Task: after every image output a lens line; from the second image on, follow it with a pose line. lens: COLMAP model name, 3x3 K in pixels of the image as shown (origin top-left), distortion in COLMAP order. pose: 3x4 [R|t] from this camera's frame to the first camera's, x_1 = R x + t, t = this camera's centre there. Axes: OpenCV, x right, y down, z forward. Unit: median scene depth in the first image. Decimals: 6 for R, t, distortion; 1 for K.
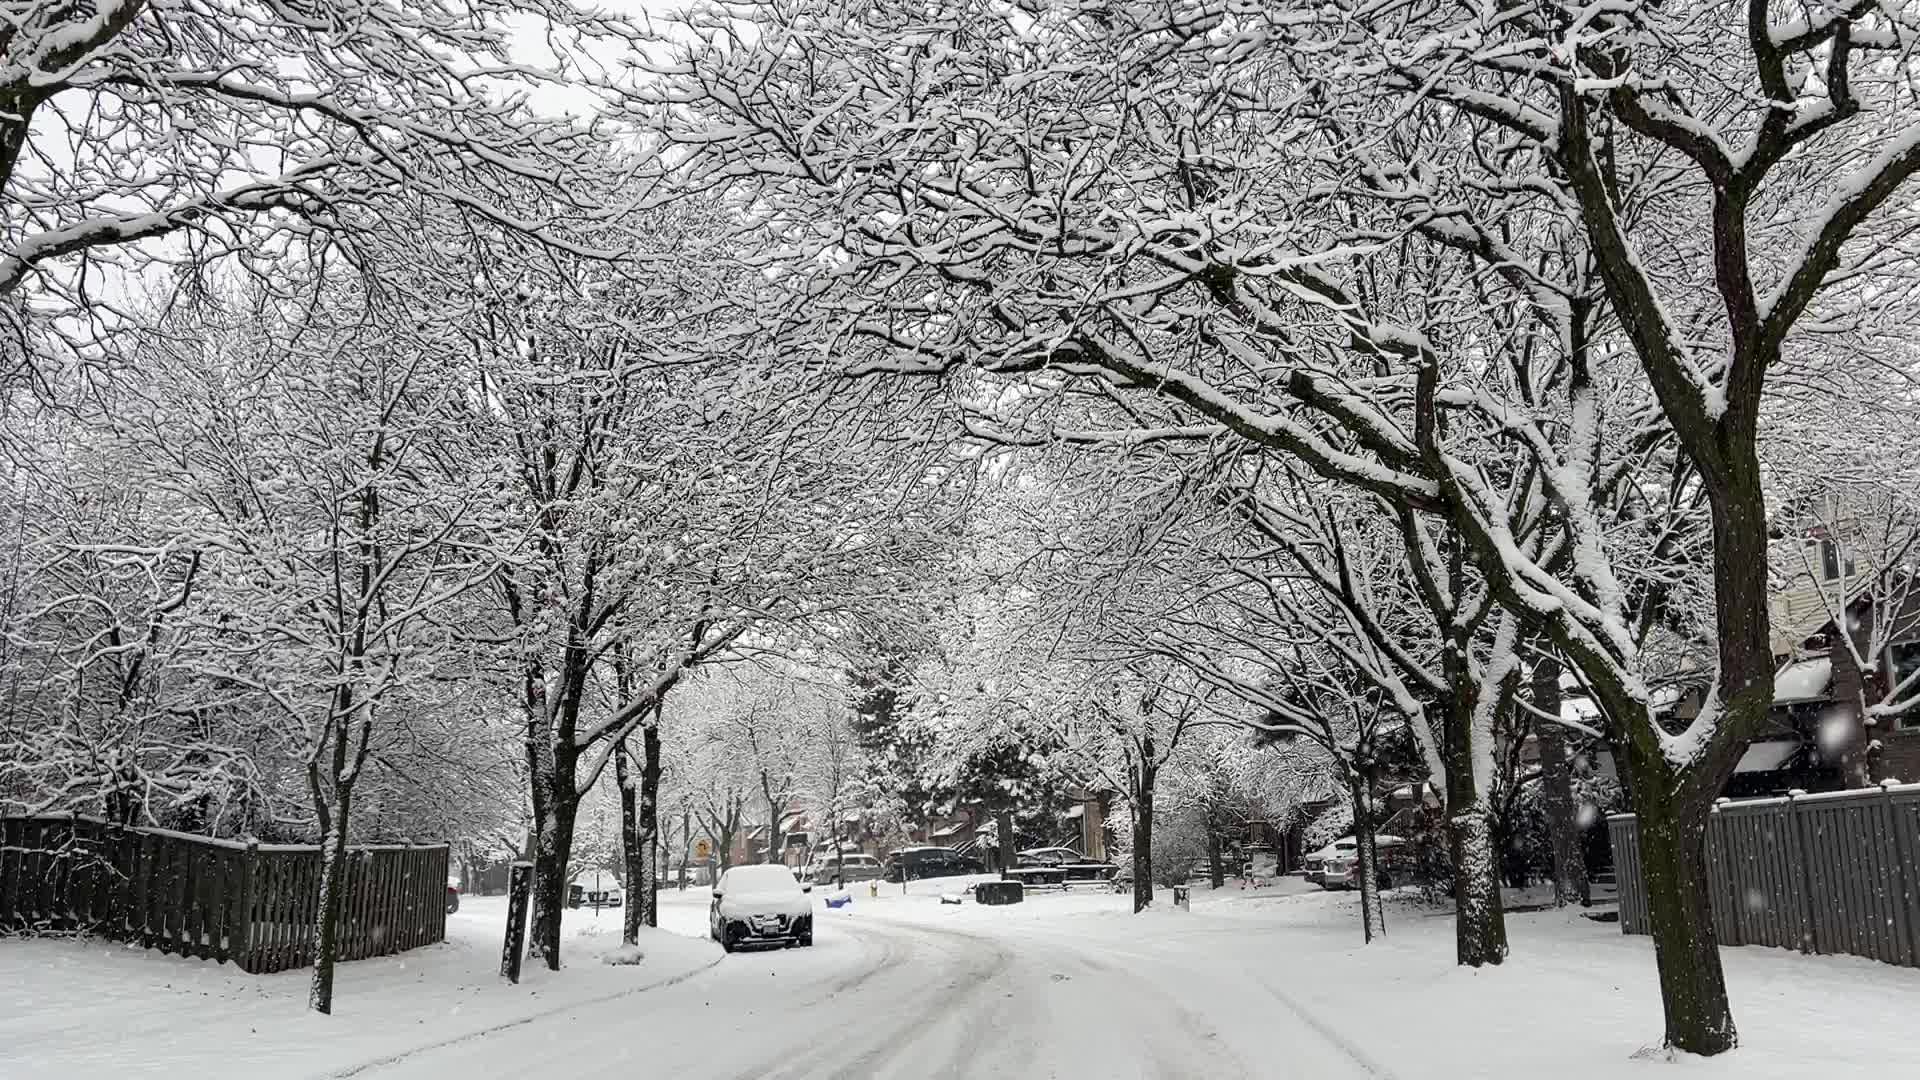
lens RADIAL K [[1555.3, 0, 960.0], [0, 1555.3, 540.0], [0, 0, 1]] dist [0.131901, -0.292421]
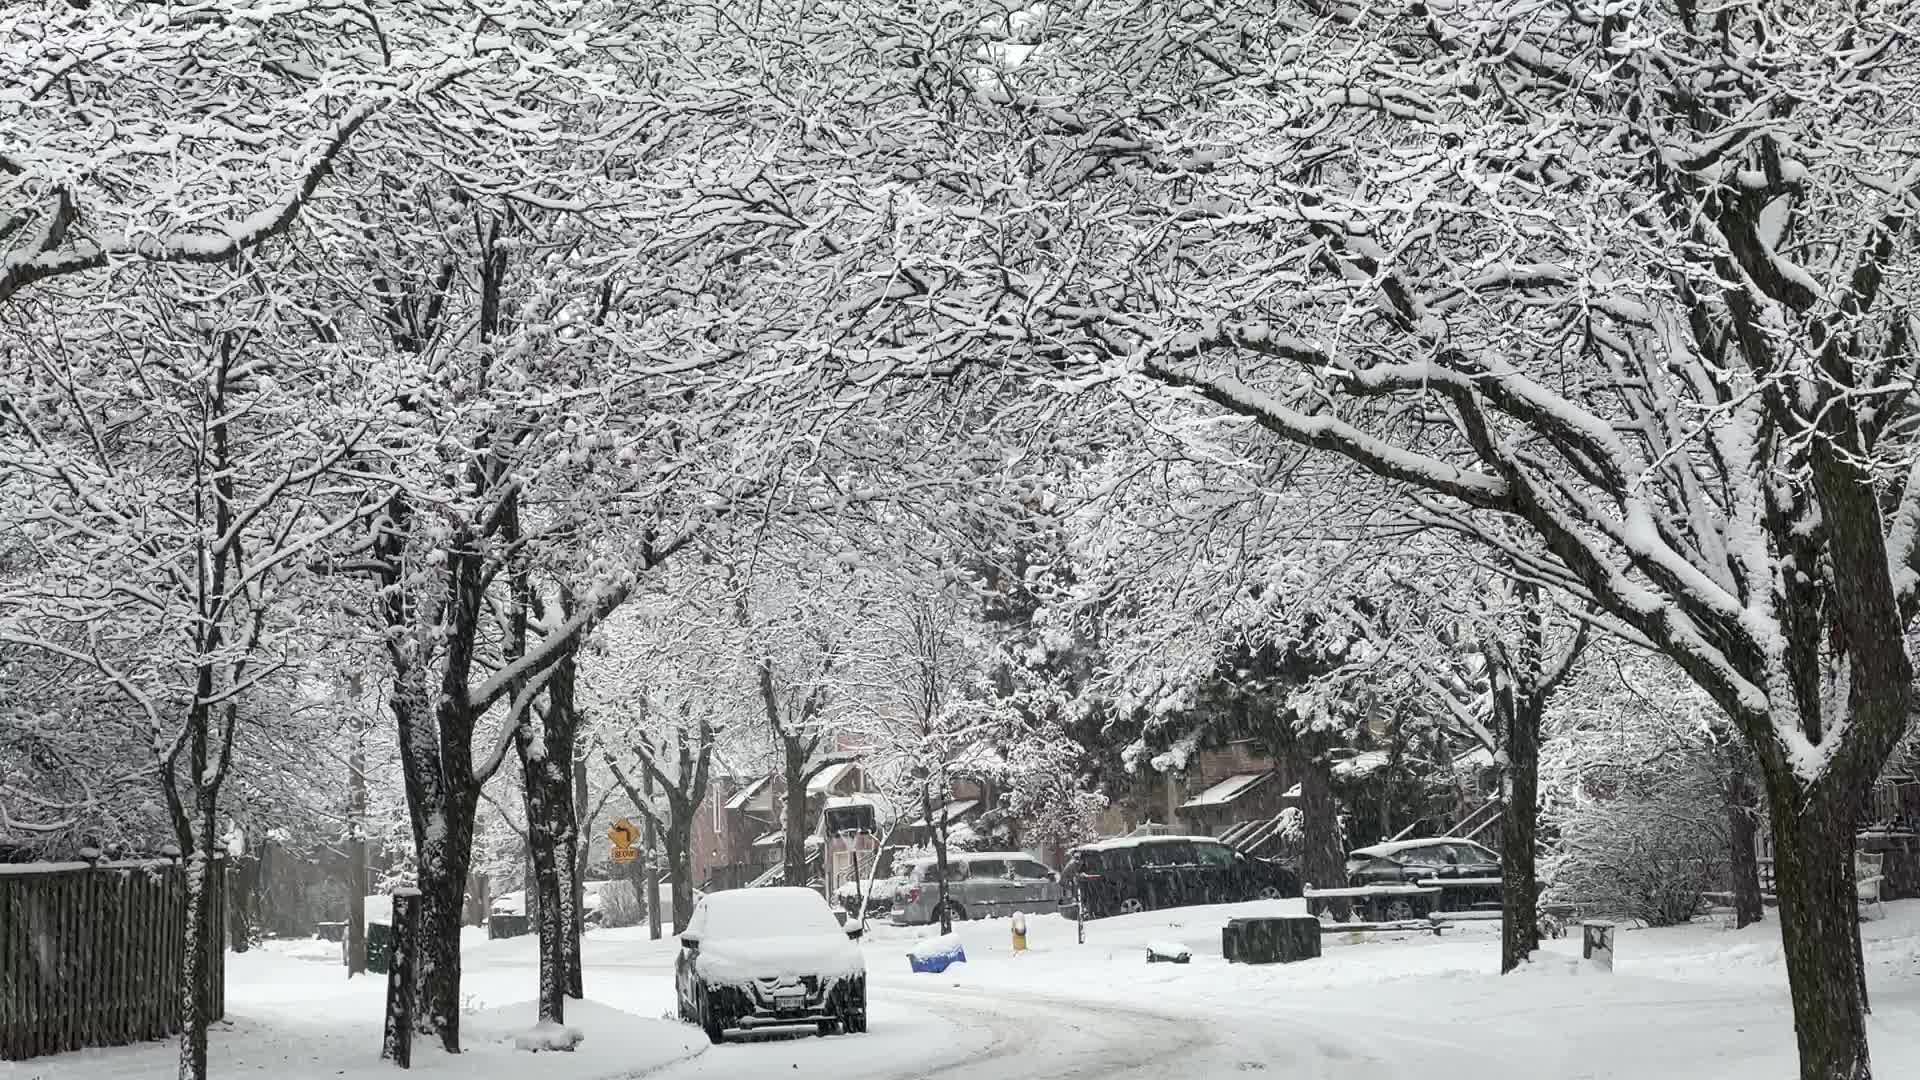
lens RADIAL K [[4834.4, 0, 968.2], [0, 4834.4, 499.7], [0, 0, 1]] dist [-0.421891, 12.487479]
pose [[0.996681, -0.012479, -0.080438, 0.064340], [0.022712, 0.991567, 0.127586, -0.113448], [0.078168, -0.128989, 0.988560, -0.518484]]
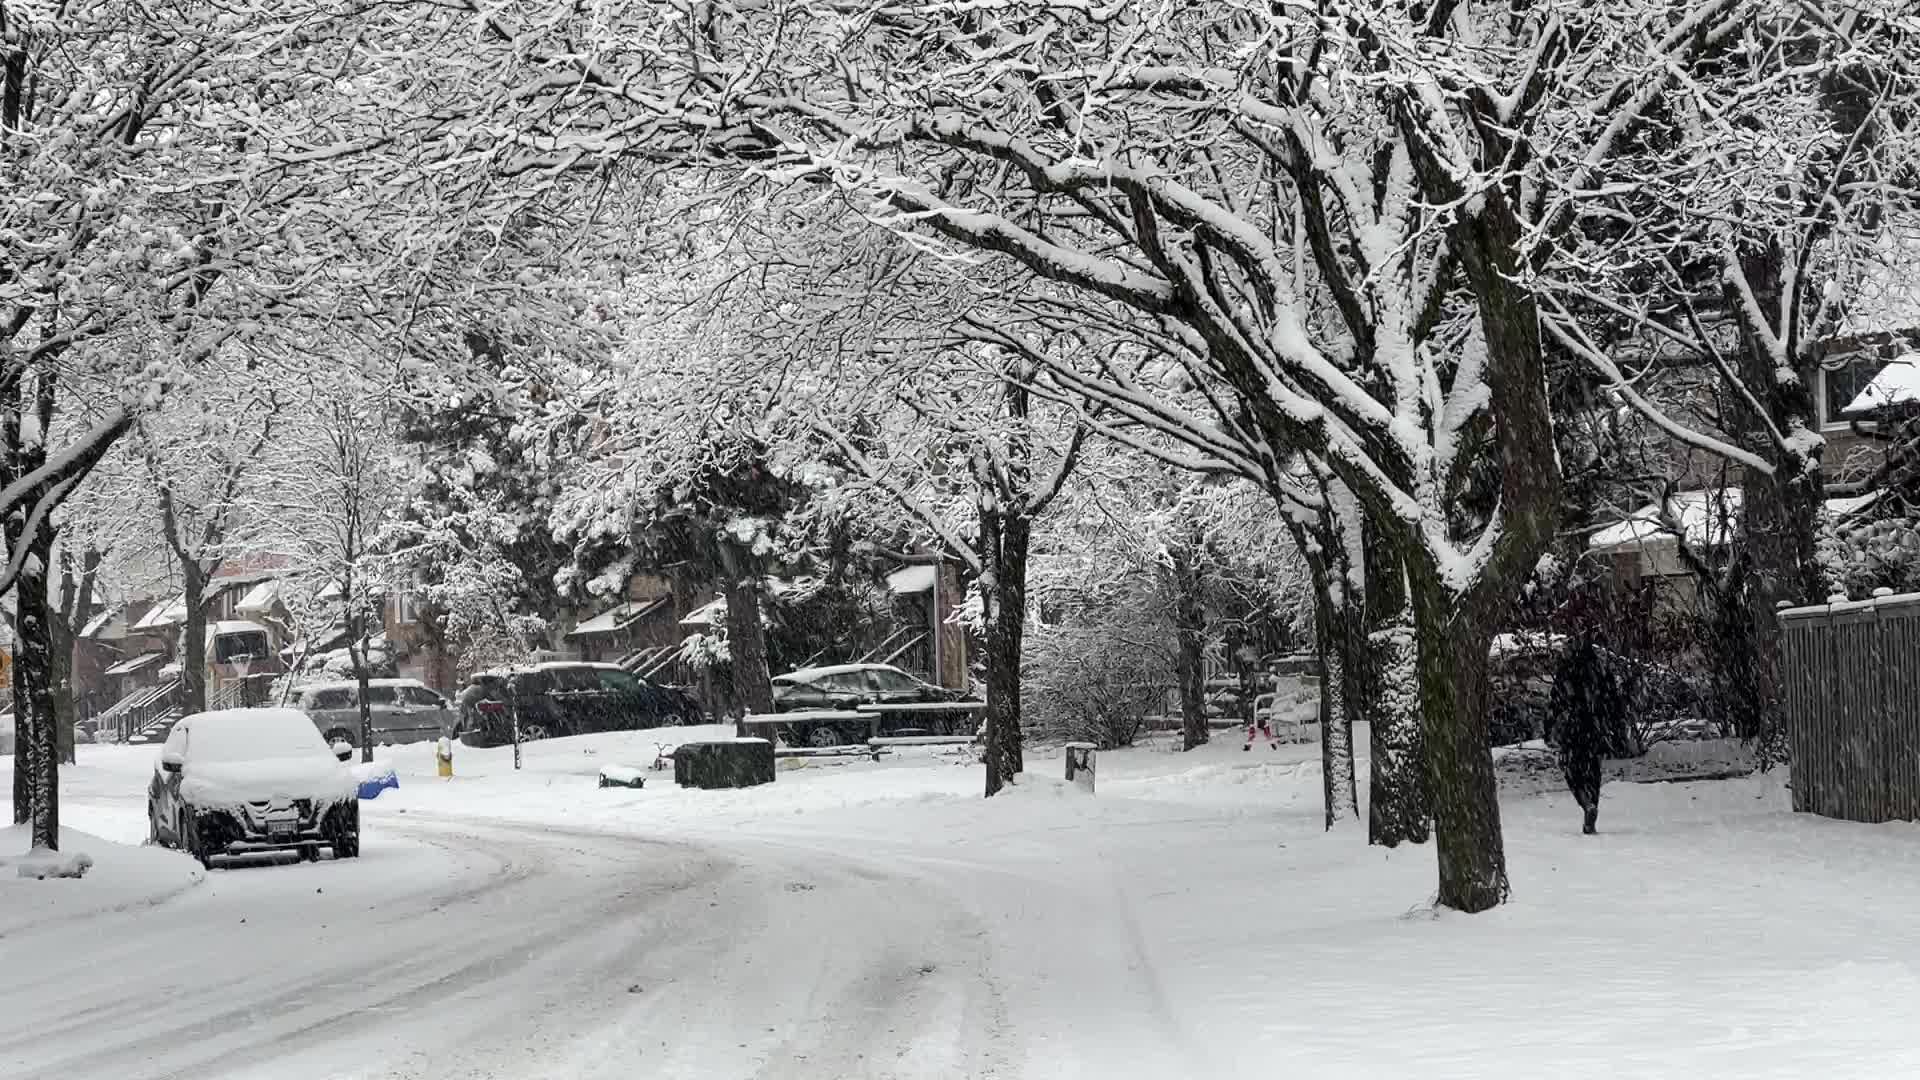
lens RADIAL K [[4834.4, 0, 968.2], [0, 4834.4, 499.7], [0, 0, 1]] dist [-0.421891, 12.487479]
pose [[0.997763, -0.004156, 0.066726, 0.002516], [-0.006772, 0.986649, 0.162718, -0.105056], [-0.066512, -0.162806, 0.984414, -0.494571]]
